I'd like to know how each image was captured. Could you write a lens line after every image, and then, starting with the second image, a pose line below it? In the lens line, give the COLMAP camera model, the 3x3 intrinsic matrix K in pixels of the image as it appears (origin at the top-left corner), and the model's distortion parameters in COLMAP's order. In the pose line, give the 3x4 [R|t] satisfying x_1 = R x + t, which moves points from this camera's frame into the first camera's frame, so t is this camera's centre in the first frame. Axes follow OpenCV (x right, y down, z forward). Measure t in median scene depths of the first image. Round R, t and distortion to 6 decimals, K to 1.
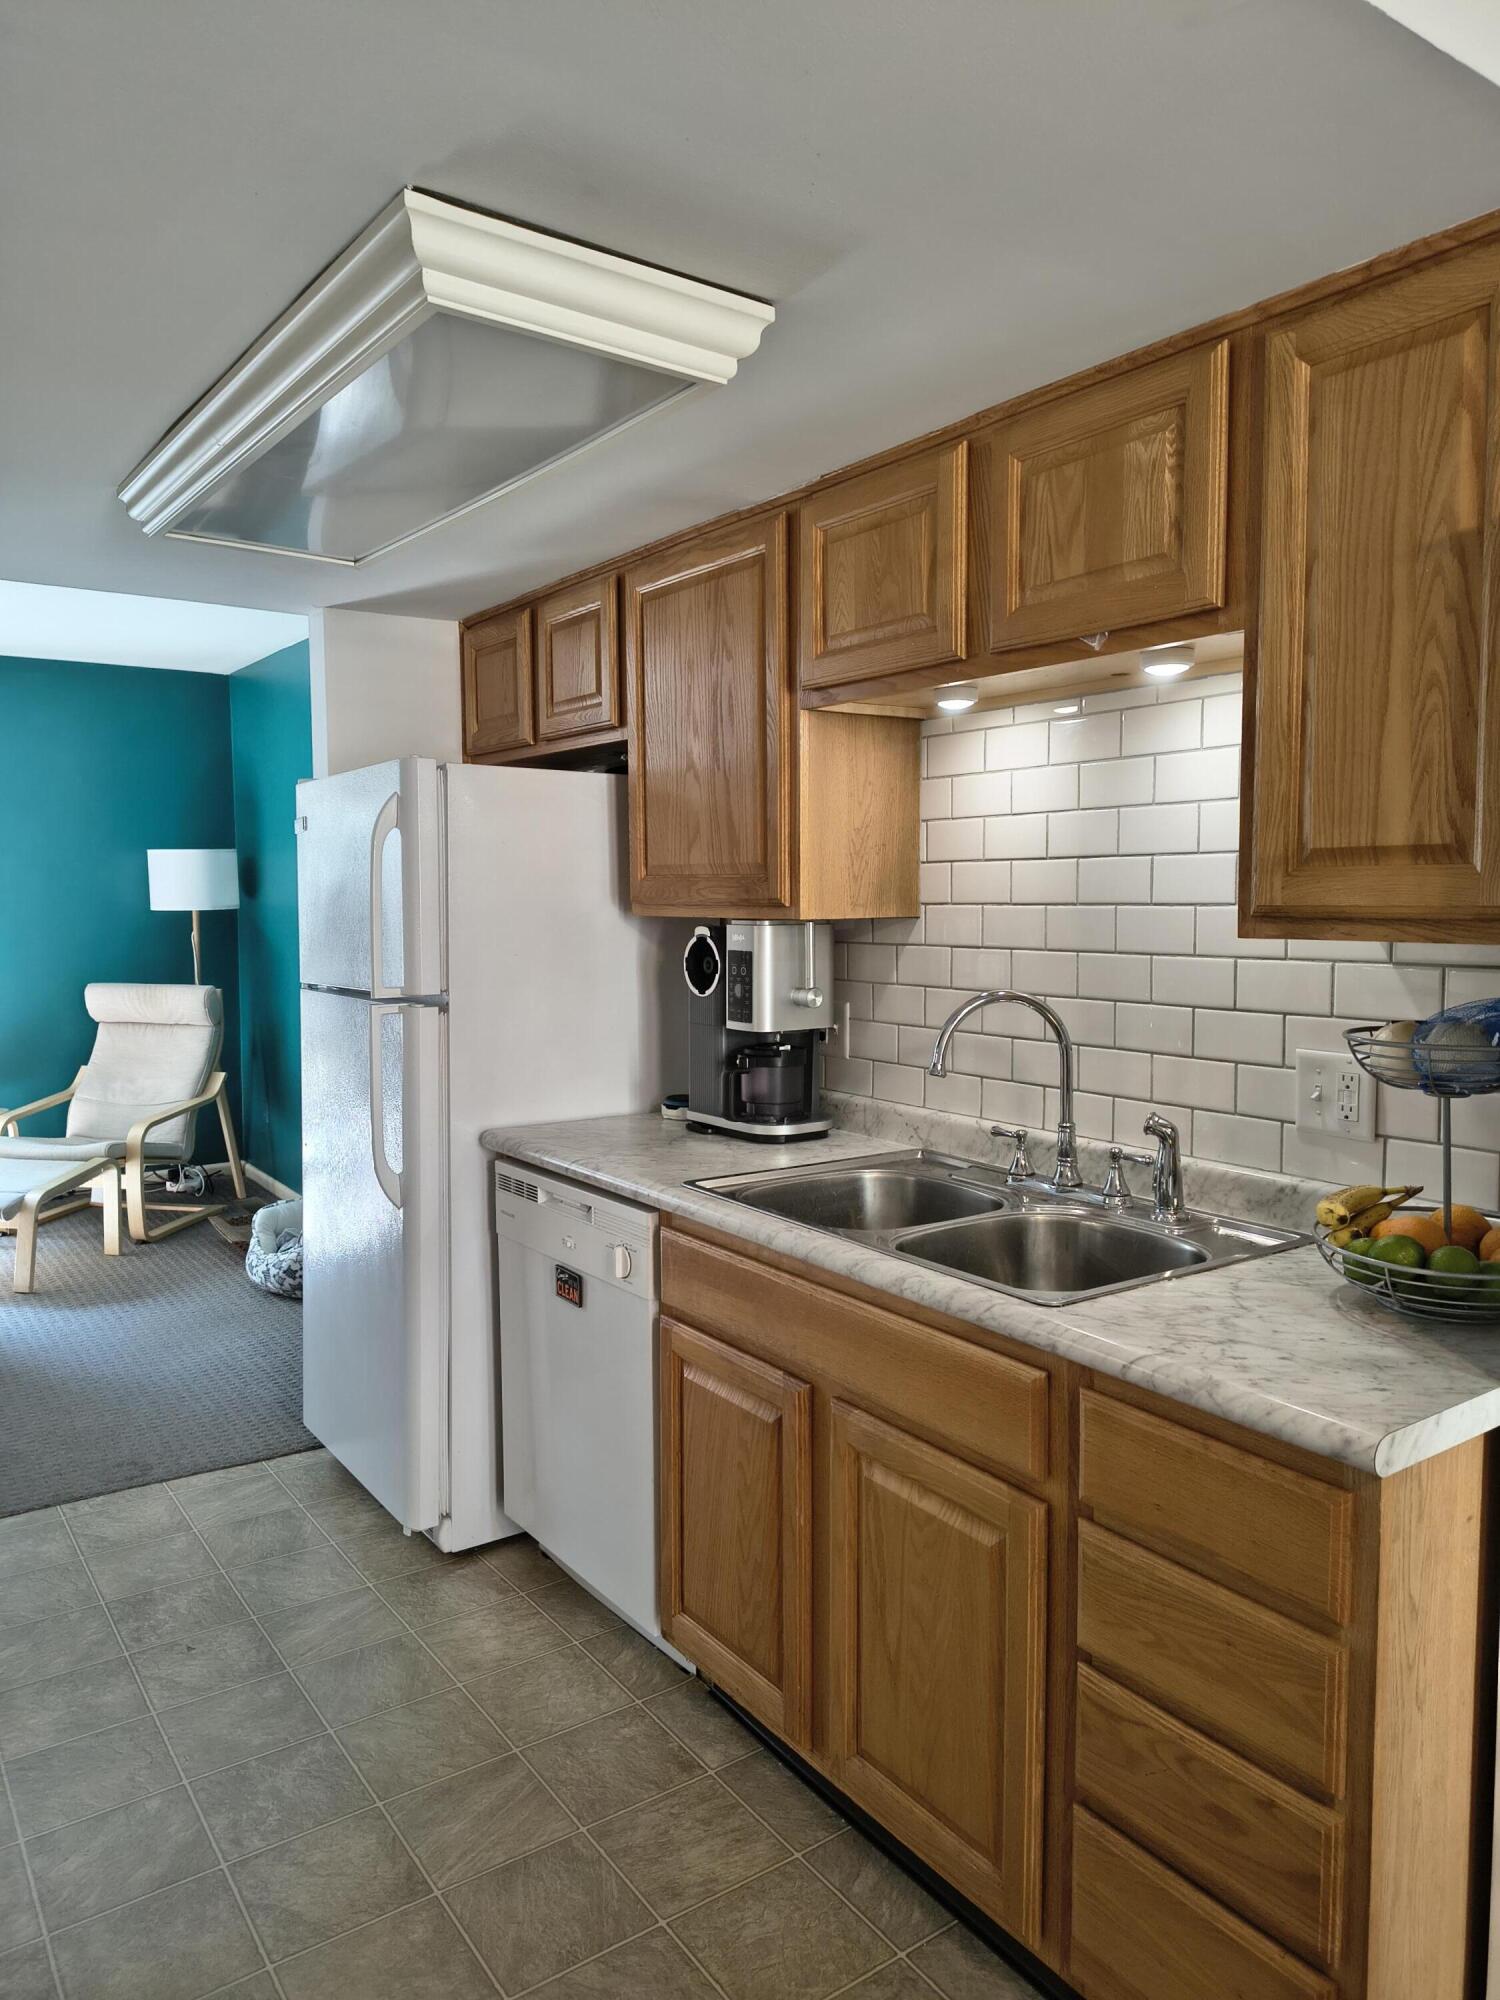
lens RADIAL K [[1370.2, 0, 765.2], [0, 1370.2, 1012.8], [0, 0, 1]] dist [0.082381, 0.000485]
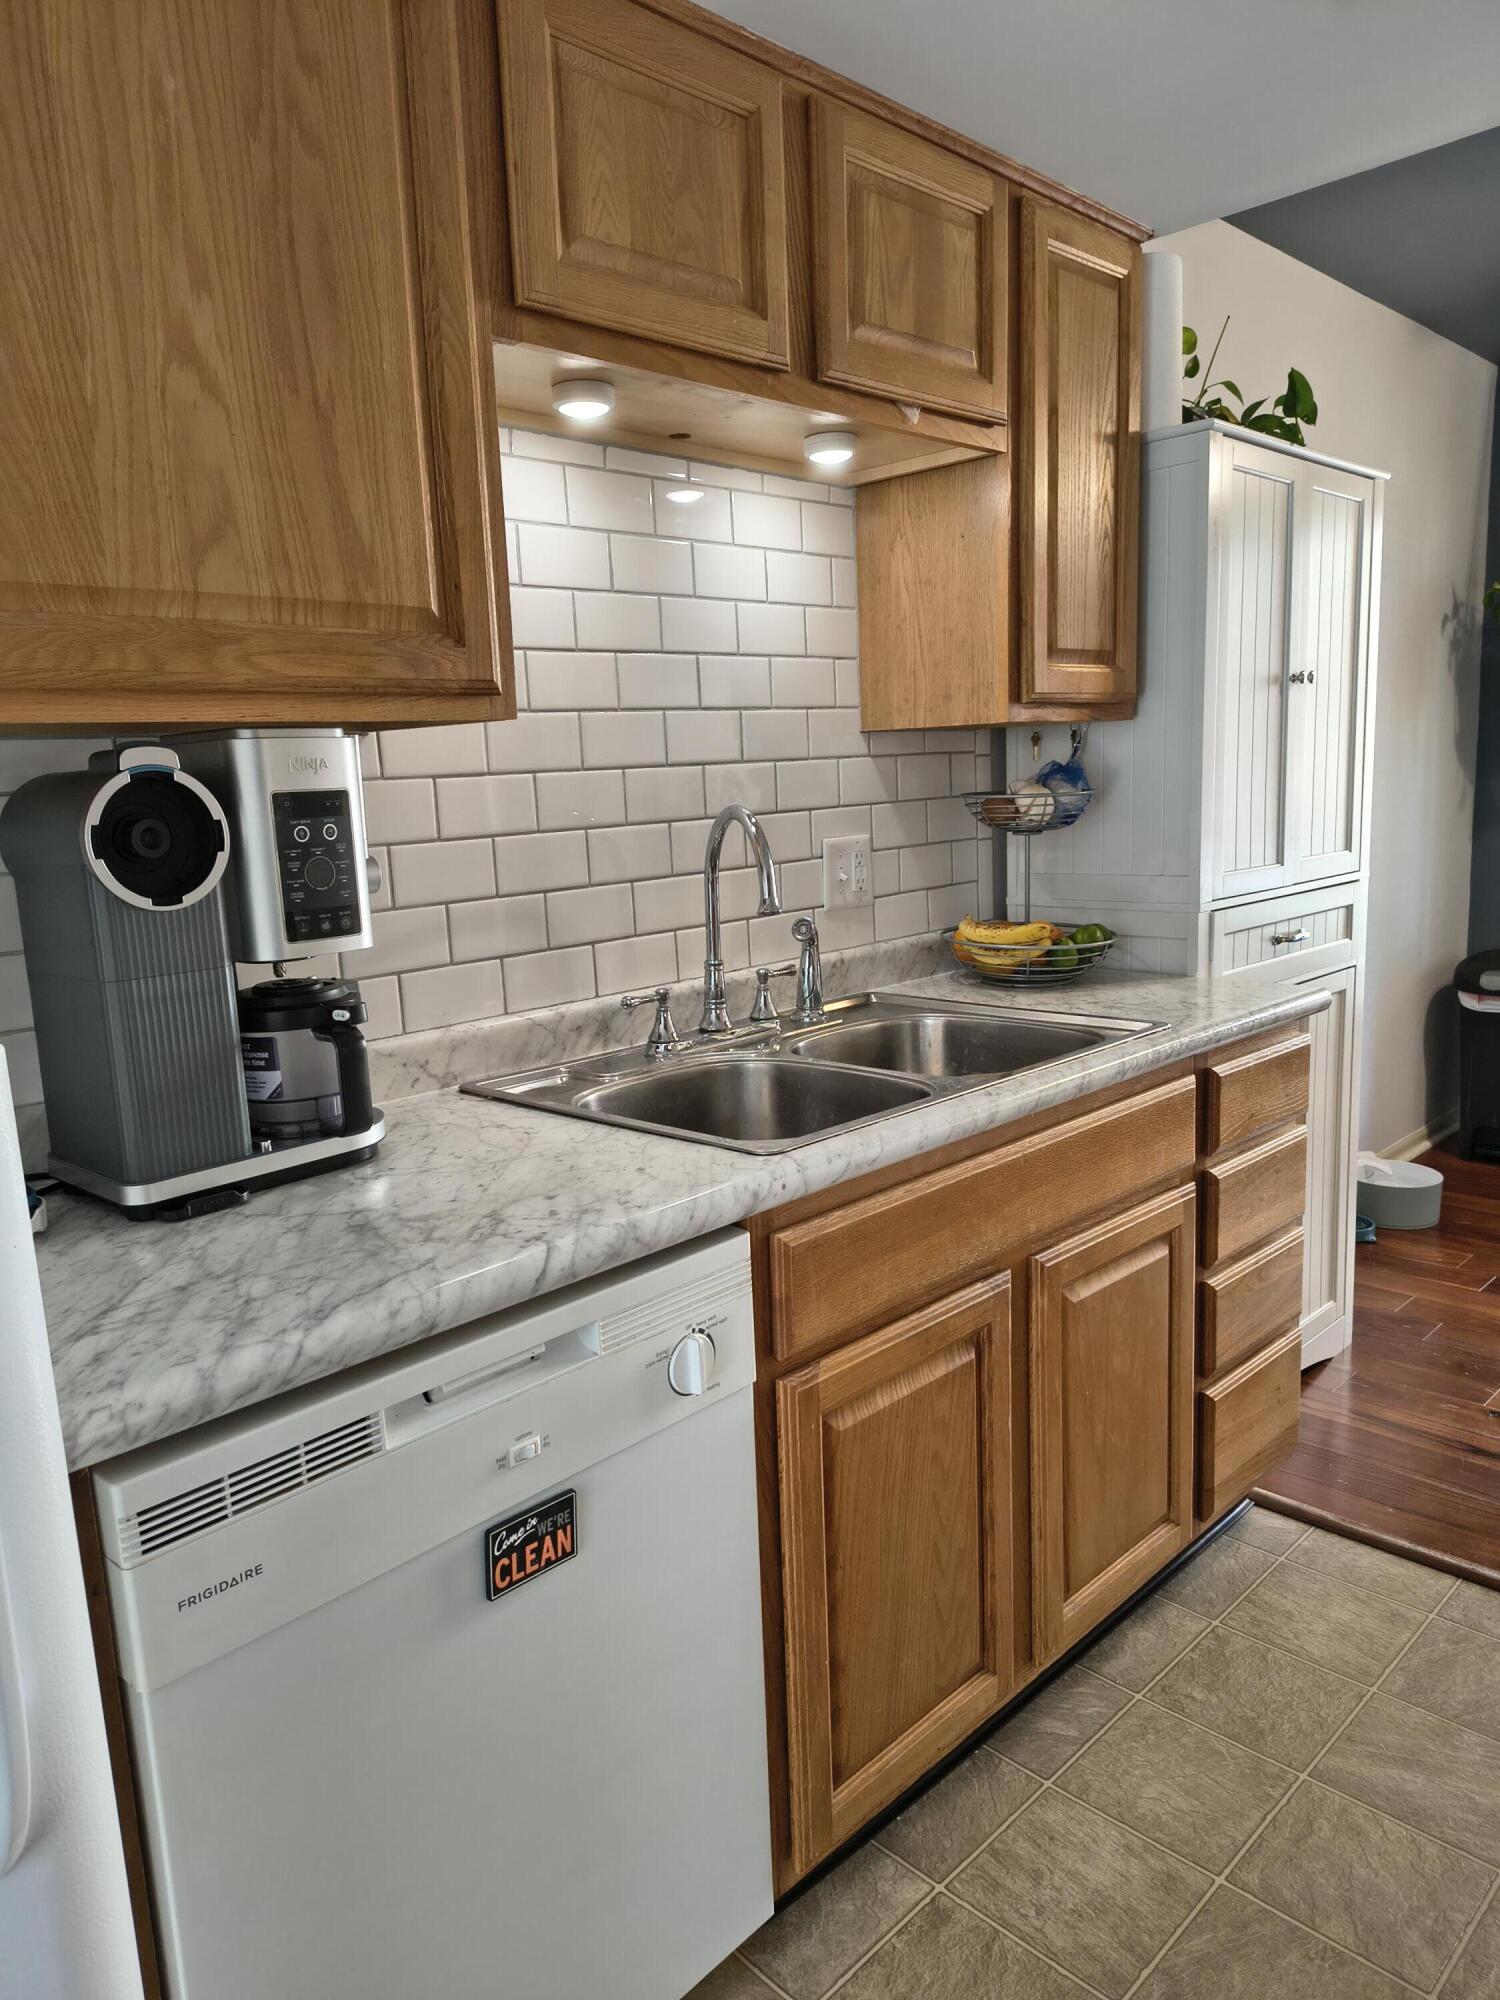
lens RADIAL K [[1370.2, 0, 765.2], [0, 1370.2, 1012.8], [0, 0, 1]] dist [0.082381, 0.000485]
pose [[-0.172880, -0.170754, 0.970029, -0.603275], [0.123160, 0.973380, 0.193294, -0.049691], [-0.977212, 0.152885, -0.147248, 1.036679]]
